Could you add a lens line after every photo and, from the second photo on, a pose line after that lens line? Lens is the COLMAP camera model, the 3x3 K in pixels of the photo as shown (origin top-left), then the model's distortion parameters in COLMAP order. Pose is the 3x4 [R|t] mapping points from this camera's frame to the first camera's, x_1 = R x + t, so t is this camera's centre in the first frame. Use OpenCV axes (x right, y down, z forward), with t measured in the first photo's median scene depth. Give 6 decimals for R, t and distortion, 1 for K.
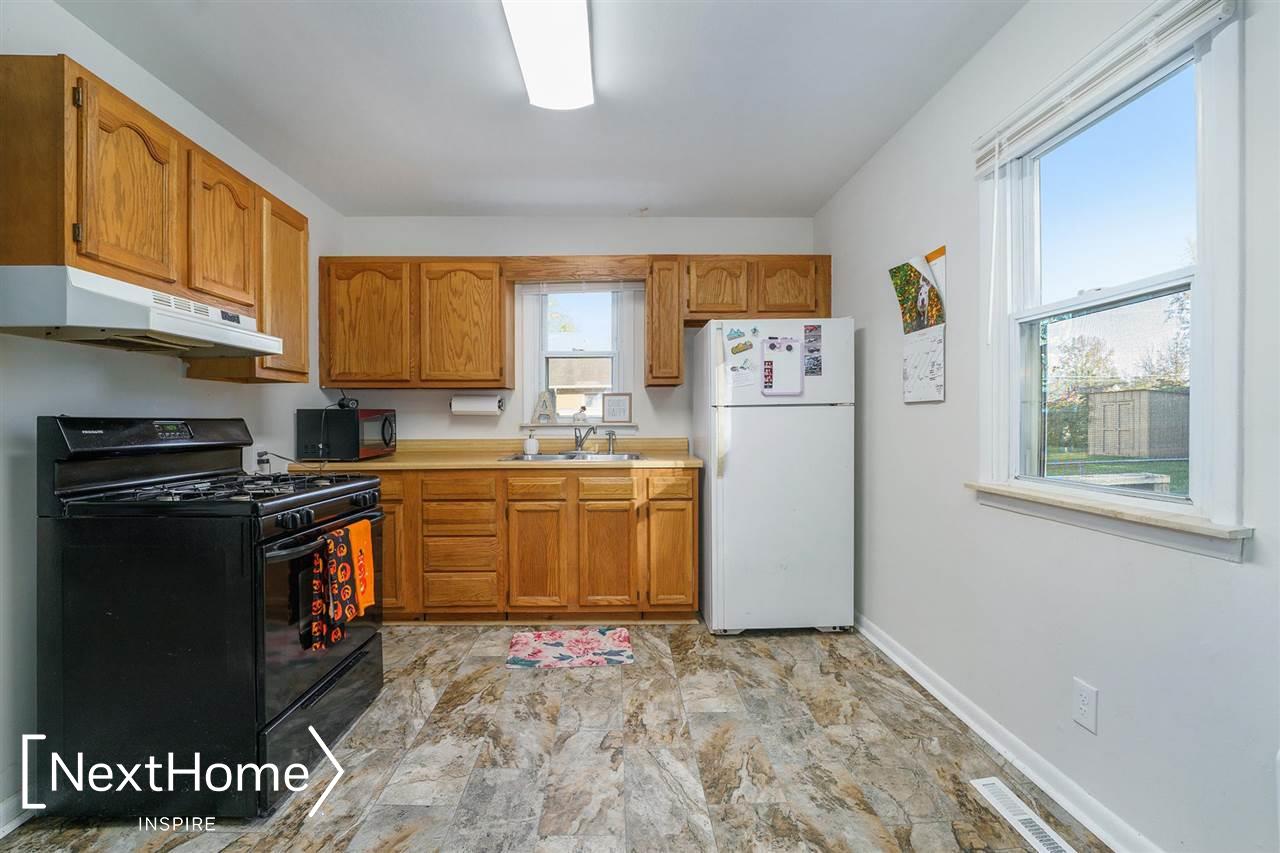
lens RADIAL K [[535.2, 0, 616.7], [0, 535.2, 432.1], [0, 0, 1]] dist [0.000162, 0.006848]
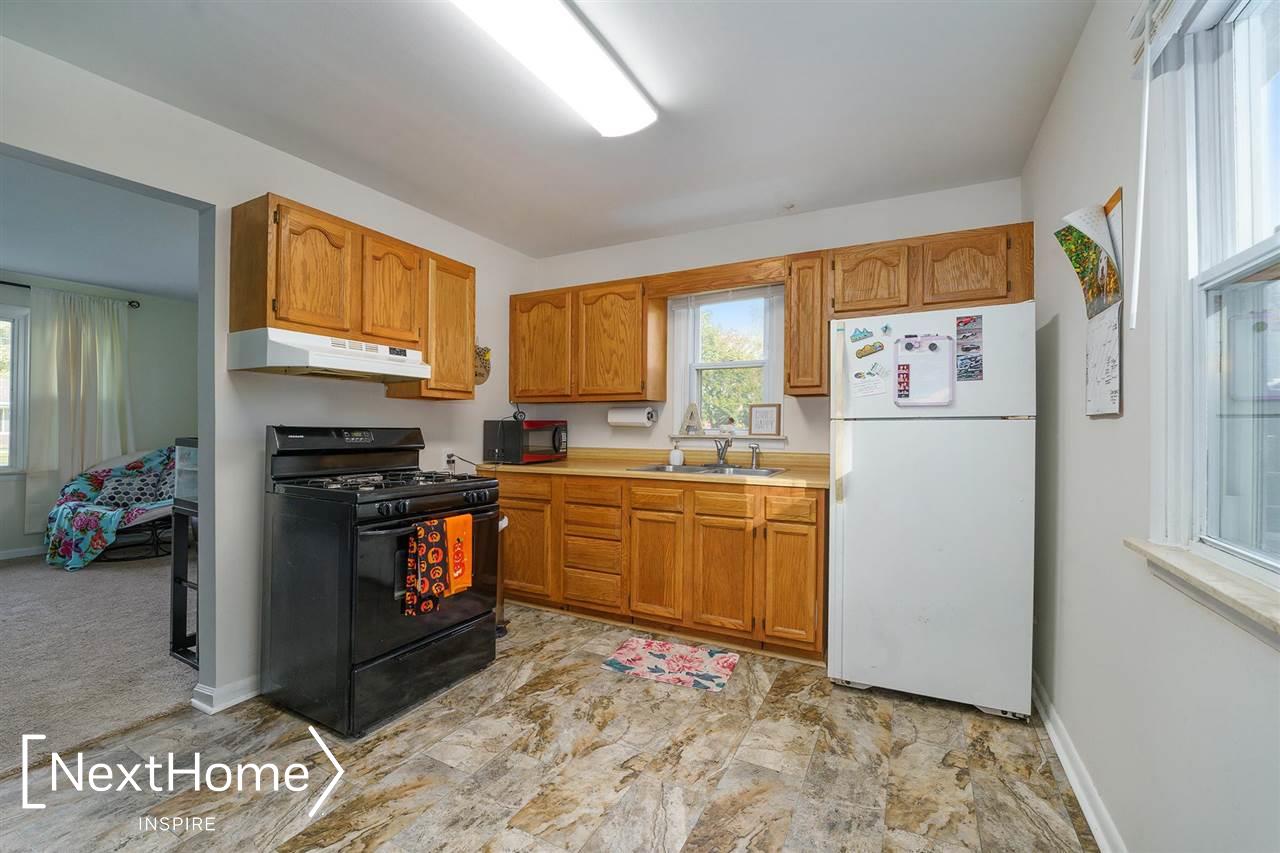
lens RADIAL K [[530.9, 0, 640.0], [0, 530.9, 426.5], [0, 0, 1]] dist [-0.000582, 0.008589]
pose [[0.886795, 0.008446, -0.462086, 0.301475], [-0.020725, 0.999554, -0.021504, -0.010594], [0.461698, 0.028646, 0.886574, 0.085869]]
